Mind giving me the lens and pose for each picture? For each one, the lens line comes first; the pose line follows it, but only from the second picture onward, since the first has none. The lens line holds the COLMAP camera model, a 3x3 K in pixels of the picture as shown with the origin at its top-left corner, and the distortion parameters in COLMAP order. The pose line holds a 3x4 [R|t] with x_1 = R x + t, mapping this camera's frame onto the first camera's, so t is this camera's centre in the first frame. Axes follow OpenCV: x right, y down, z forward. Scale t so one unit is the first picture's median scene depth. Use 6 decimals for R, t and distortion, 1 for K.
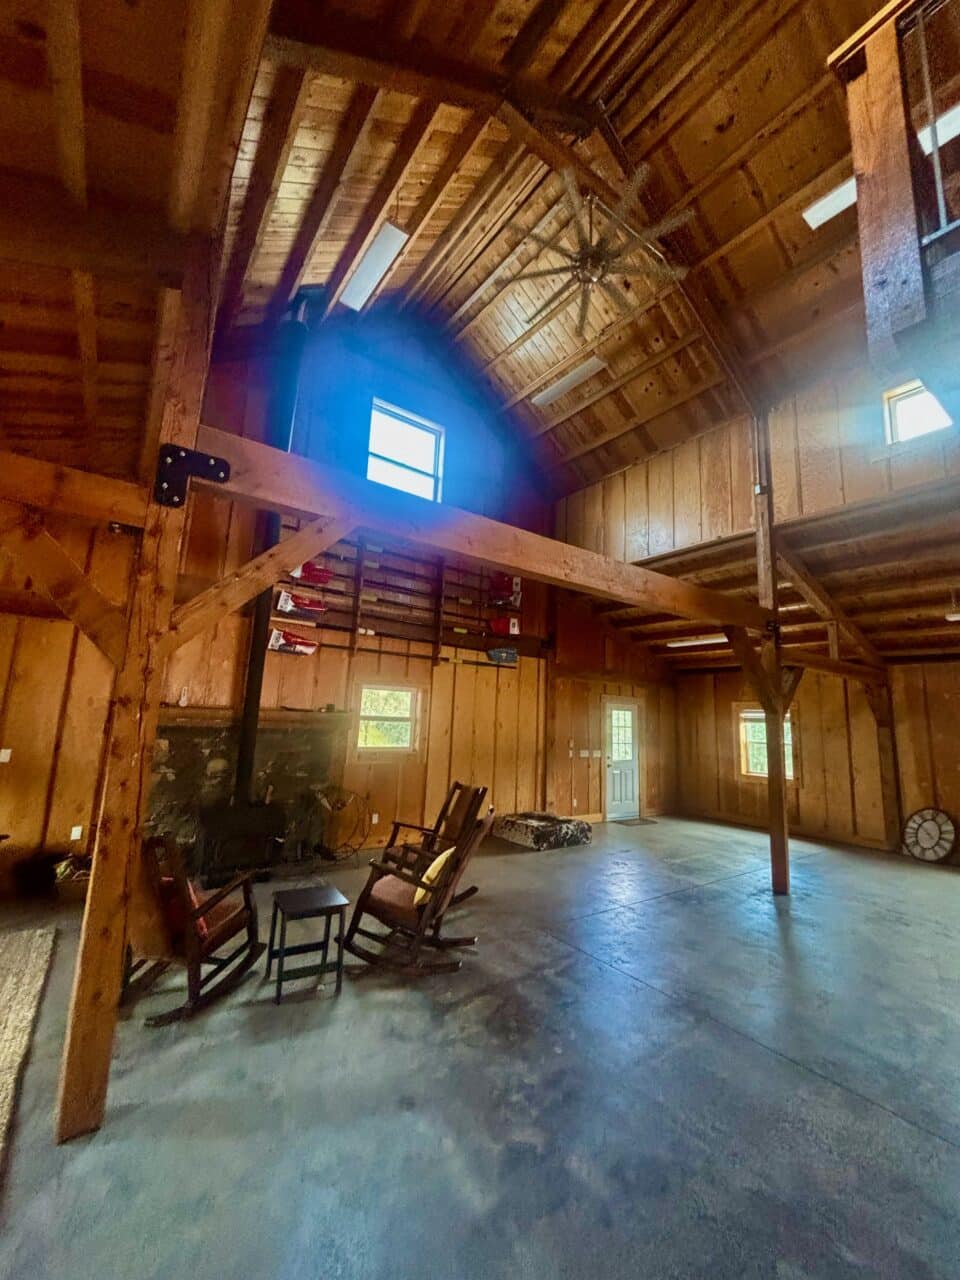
lens RADIAL K [[511.7, 0, 480.0], [0, 511.7, 640.0], [0, 0, 1]] dist [0.000340, 0.000142]
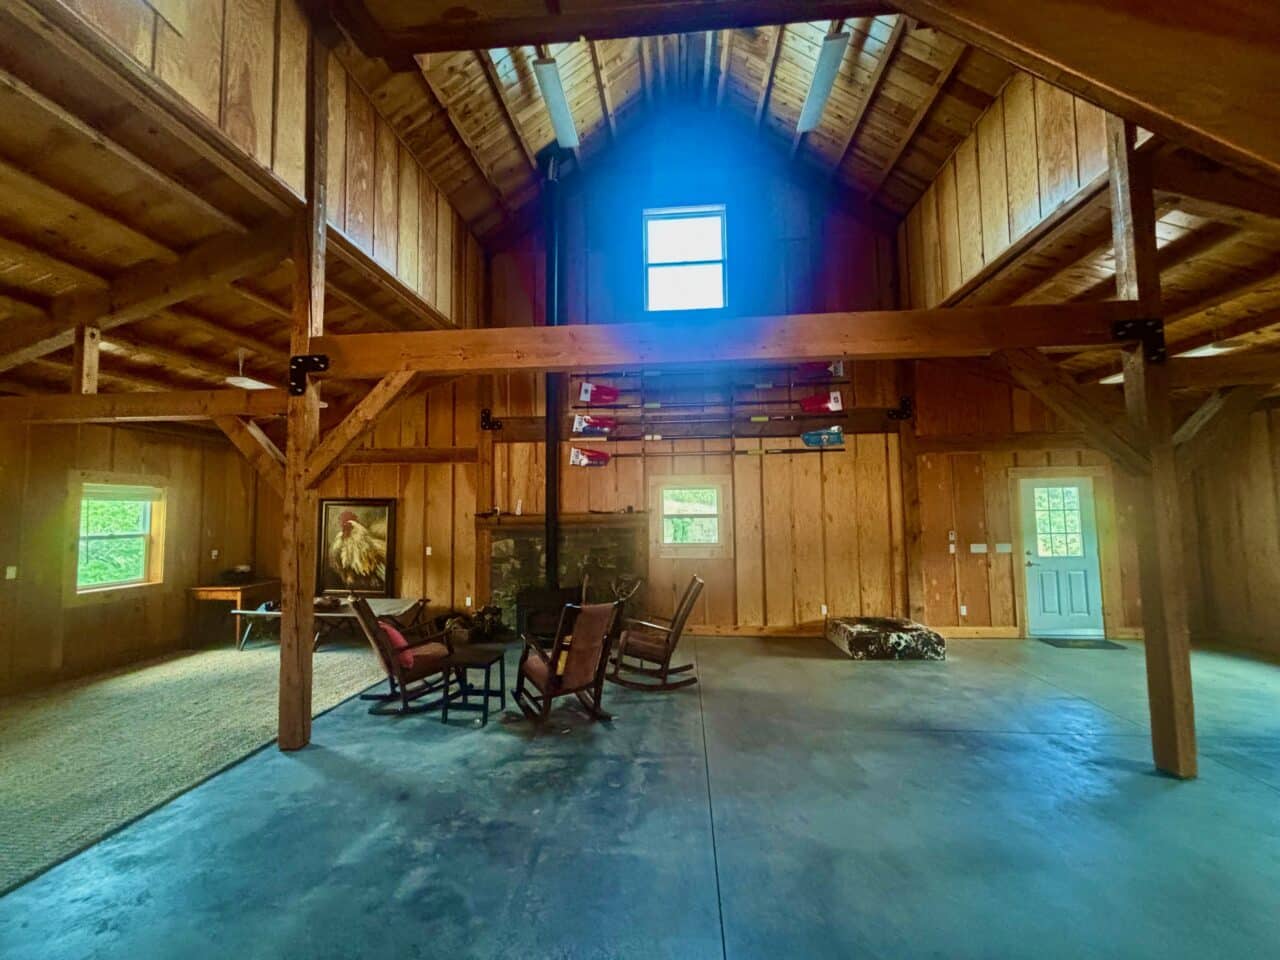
lens RADIAL K [[508.4, 0, 637.3], [0, 508.4, 484.8], [0, 0, 1]] dist [-0.011741, -0.000110]
pose [[0.755893, -0.087819, -0.648779, 0.425280], [0.144305, 0.988940, 0.034266, 0.040350], [0.638594, -0.119524, 0.760205, 0.156708]]
